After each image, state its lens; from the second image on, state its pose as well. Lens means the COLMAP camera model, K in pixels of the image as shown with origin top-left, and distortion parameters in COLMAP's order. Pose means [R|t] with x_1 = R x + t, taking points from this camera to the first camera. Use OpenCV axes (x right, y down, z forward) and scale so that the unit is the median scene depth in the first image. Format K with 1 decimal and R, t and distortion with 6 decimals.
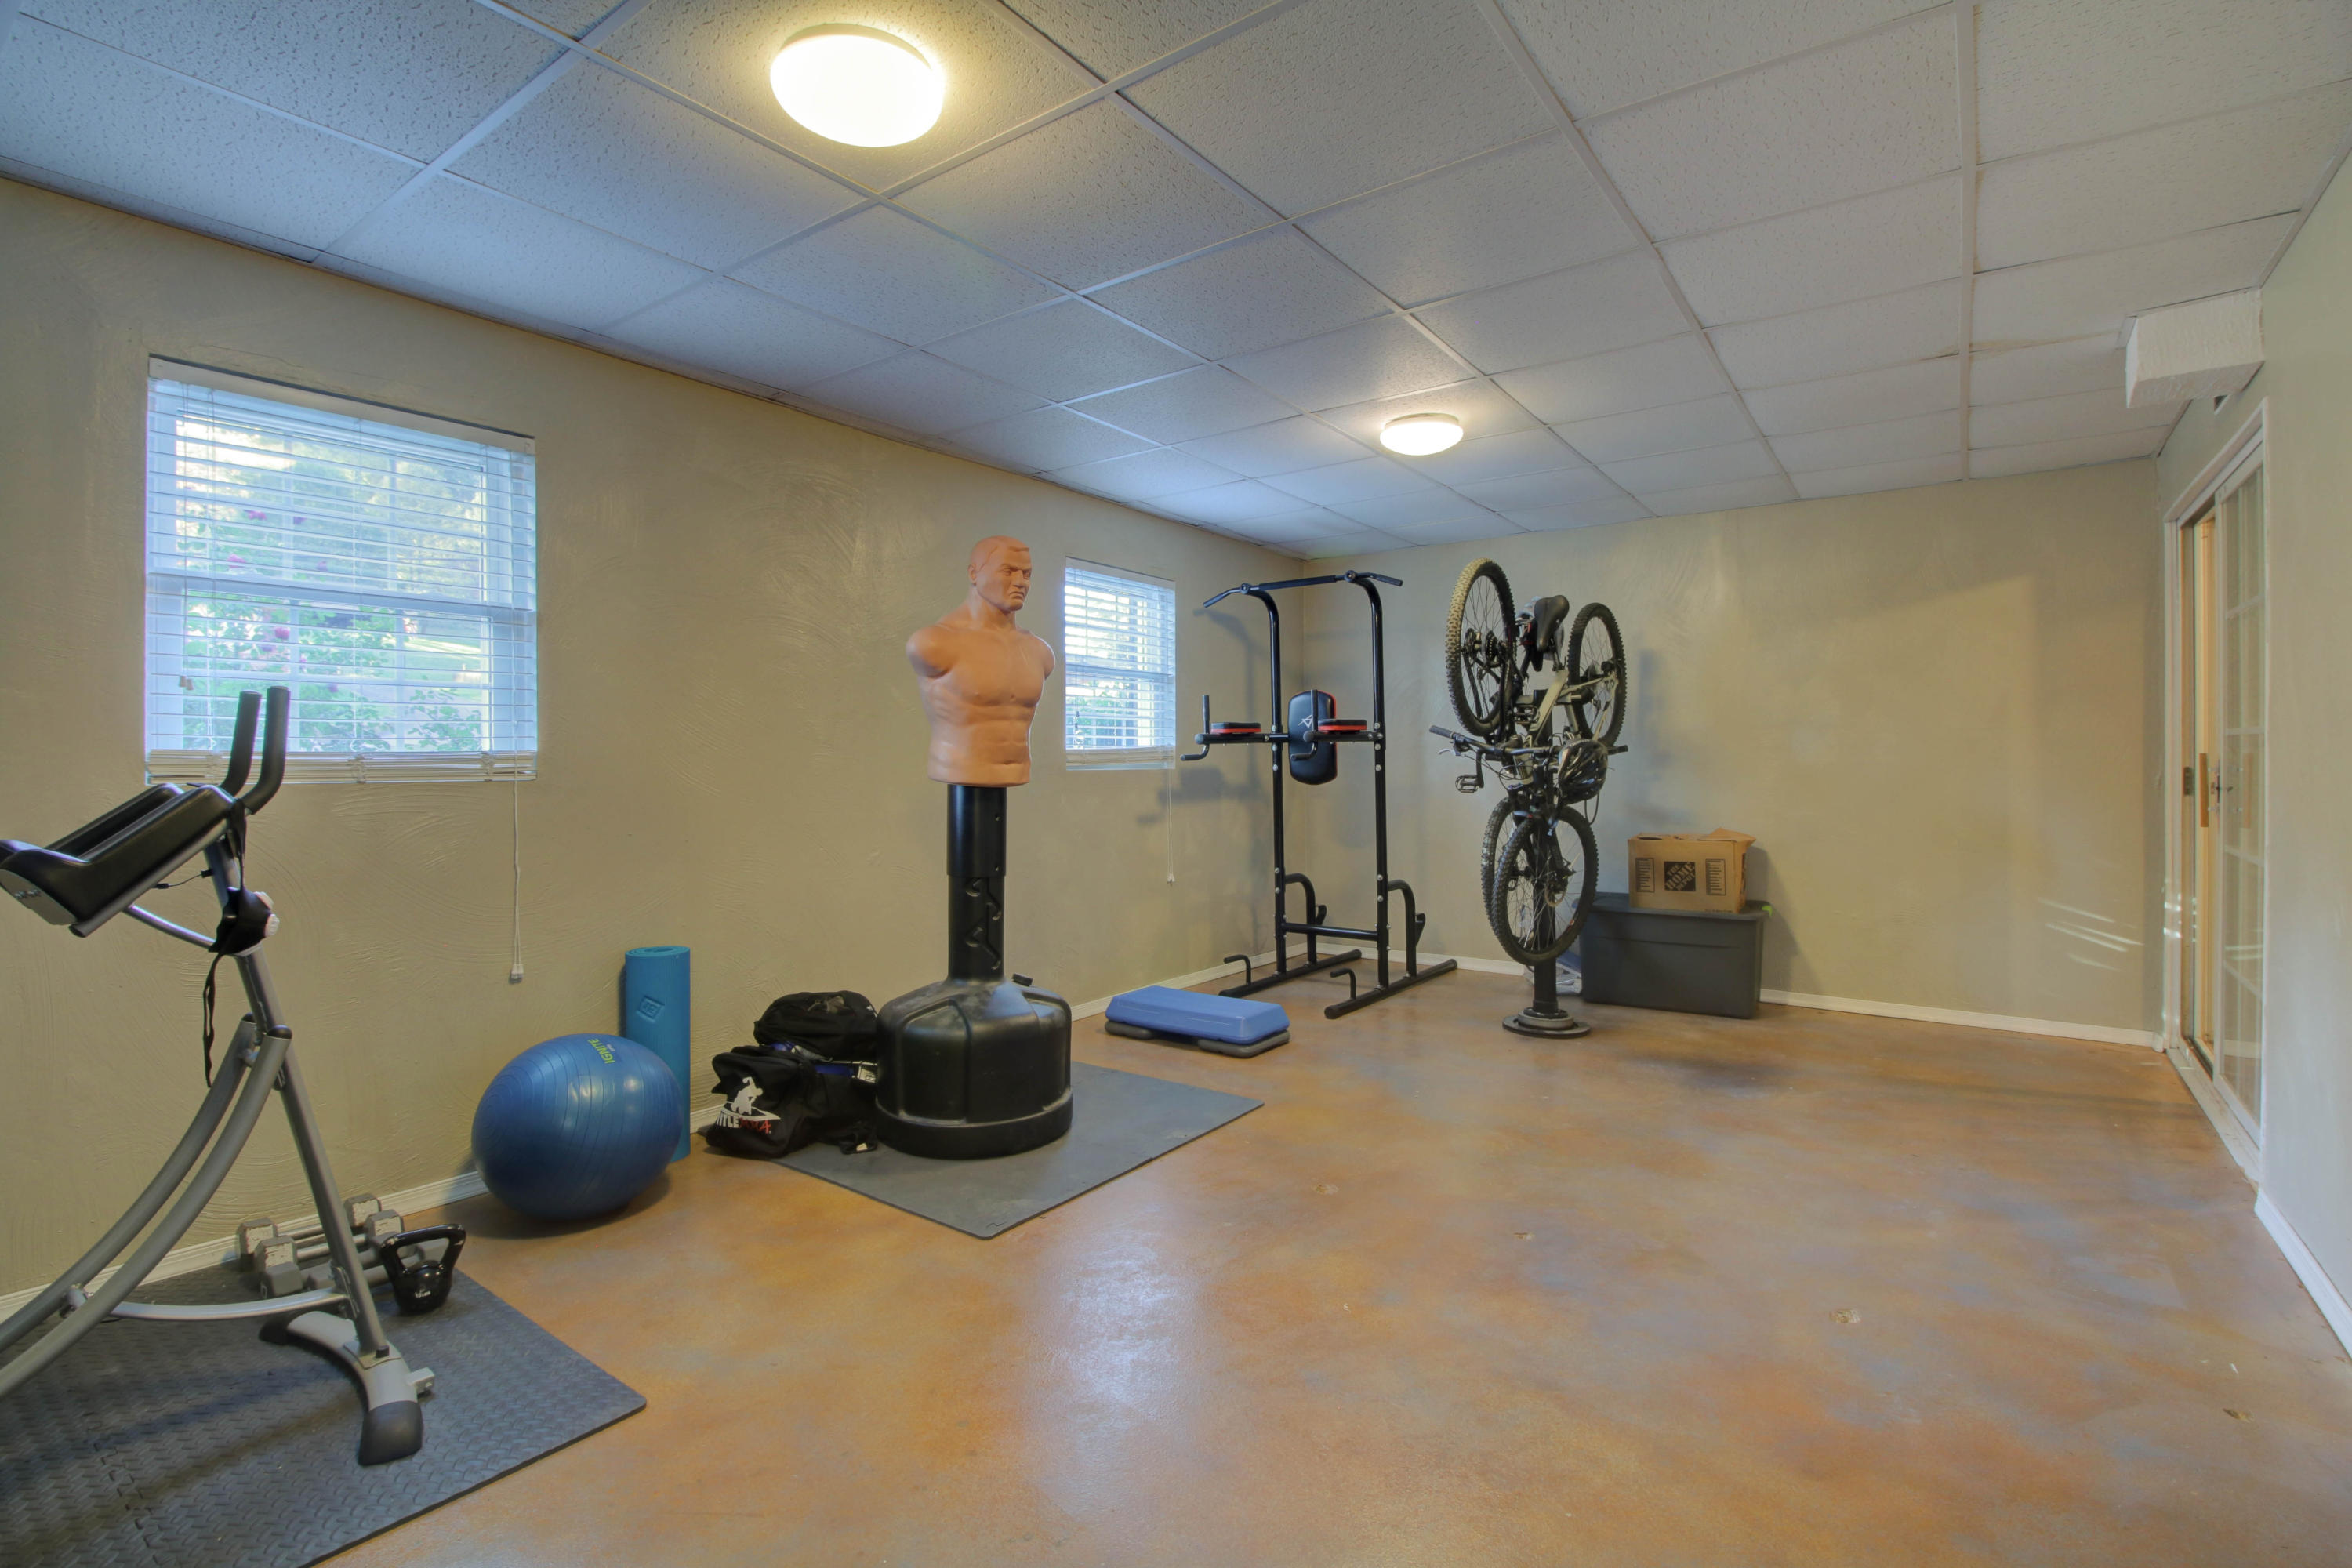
lens RADIAL K [[1085.3, 0, 1170.4], [0, 1085.3, 763.8], [0, 0, 1]] dist [0.001878, -0.013245]
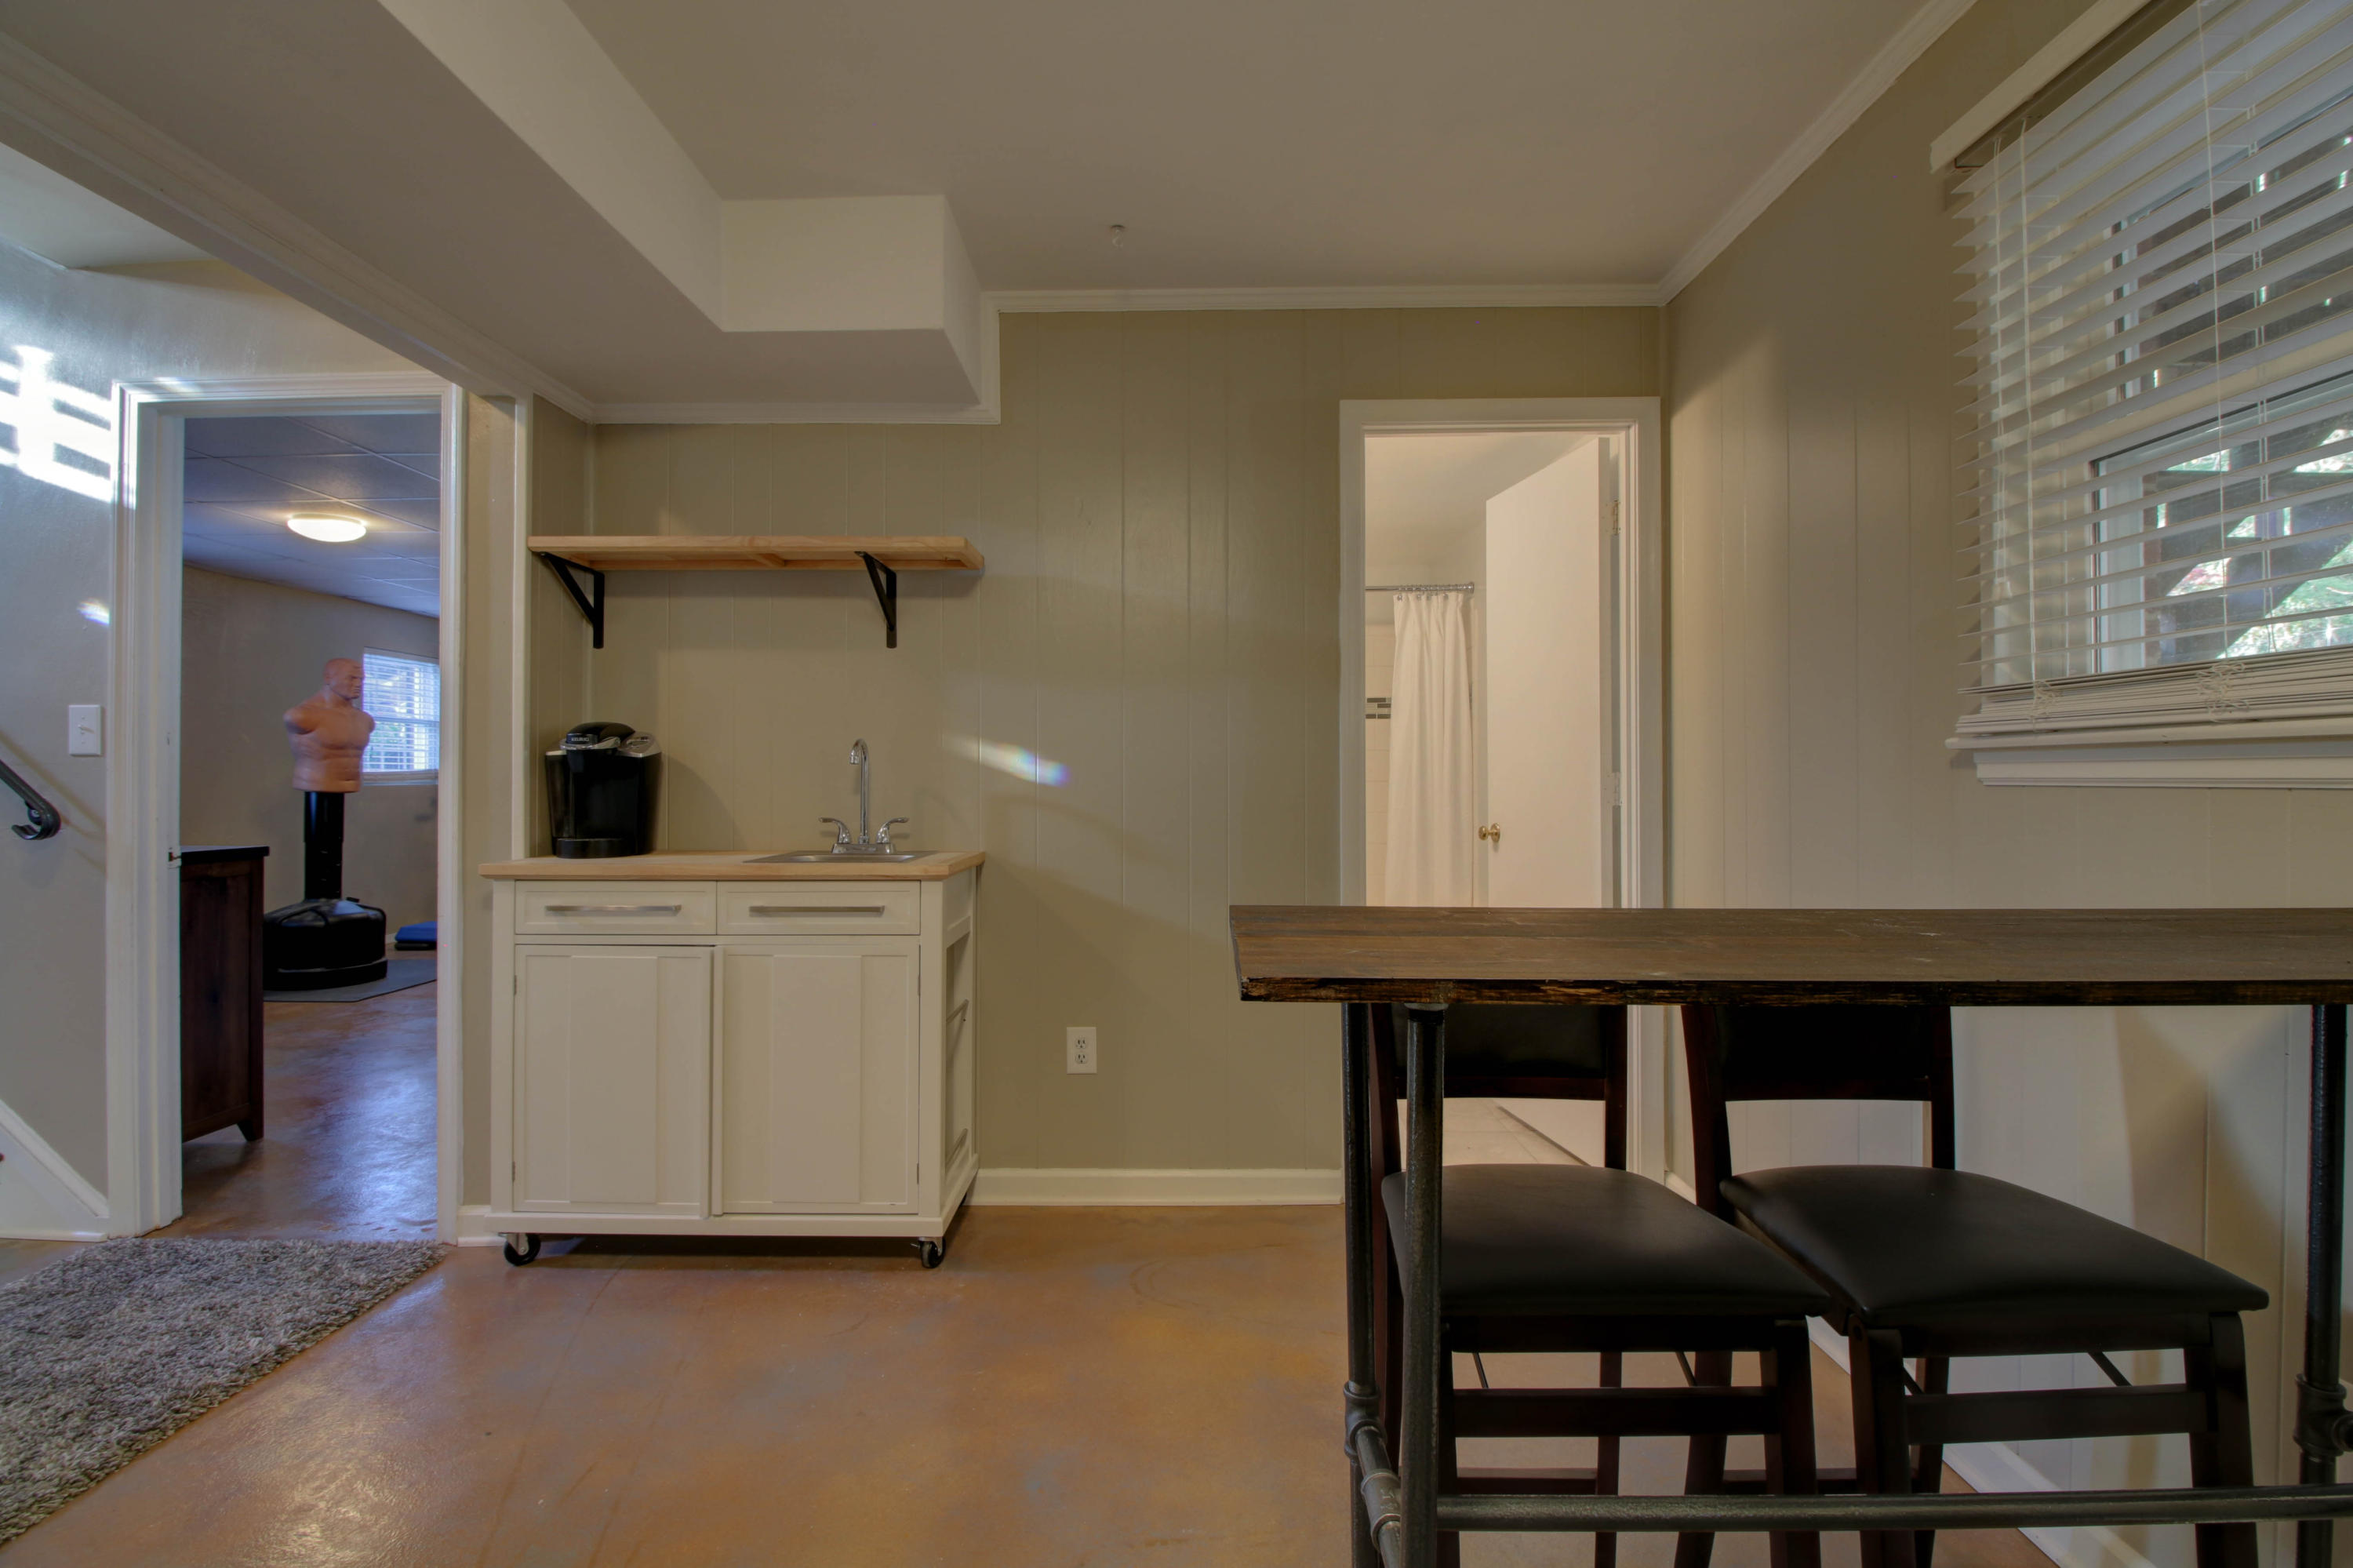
lens RADIAL K [[1085.8, 0, 1170.9], [0, 1085.8, 763.8], [0, 0, 1]] dist [0.001878, -0.013245]
pose [[0.813006, 0.006162, 0.582222, -0.064184], [0.004158, 0.999857, -0.016389, 0.005707], [-0.582240, 0.015745, 0.812865, -1.020436]]
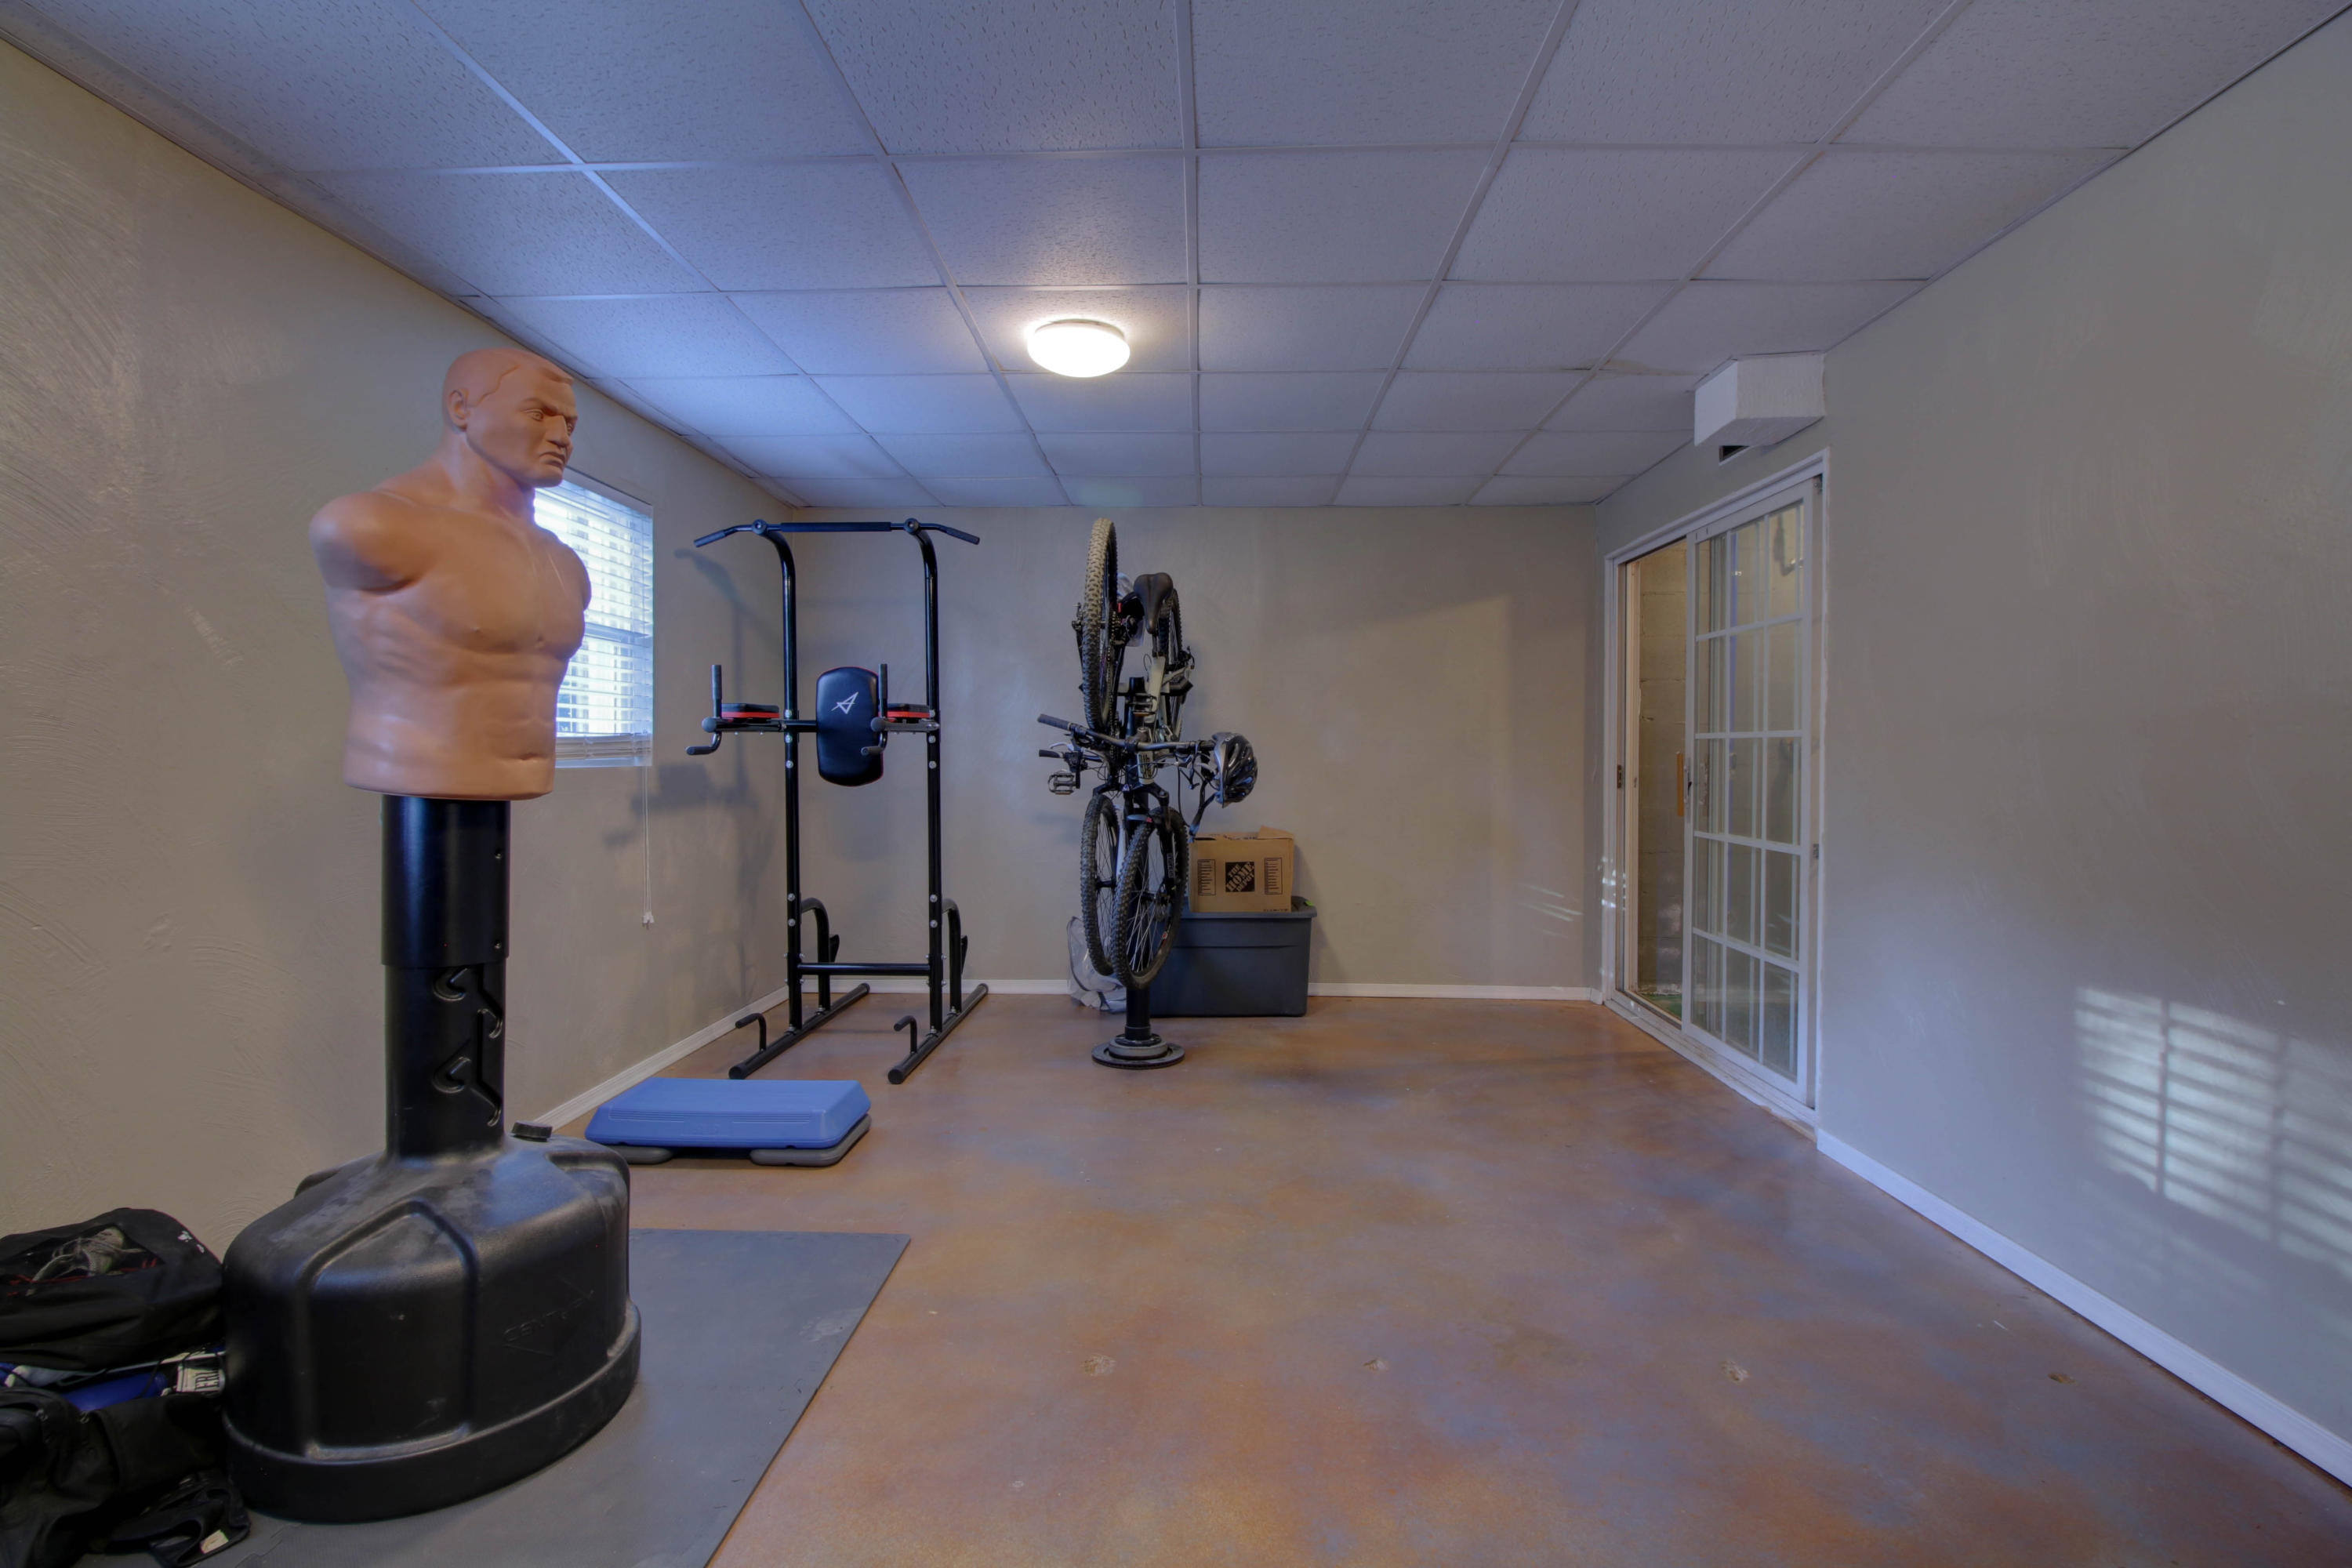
lens RADIAL K [[1085.3, 0, 1170.4], [0, 1085.3, 763.8], [0, 0, 1]] dist [0.001878, -0.013245]
pose [[0.828908, 0.001162, 0.559384, -0.143710], [-0.003428, 0.999990, 0.003003, -0.000172], [-0.559374, -0.004406, 0.828903, 0.267404]]
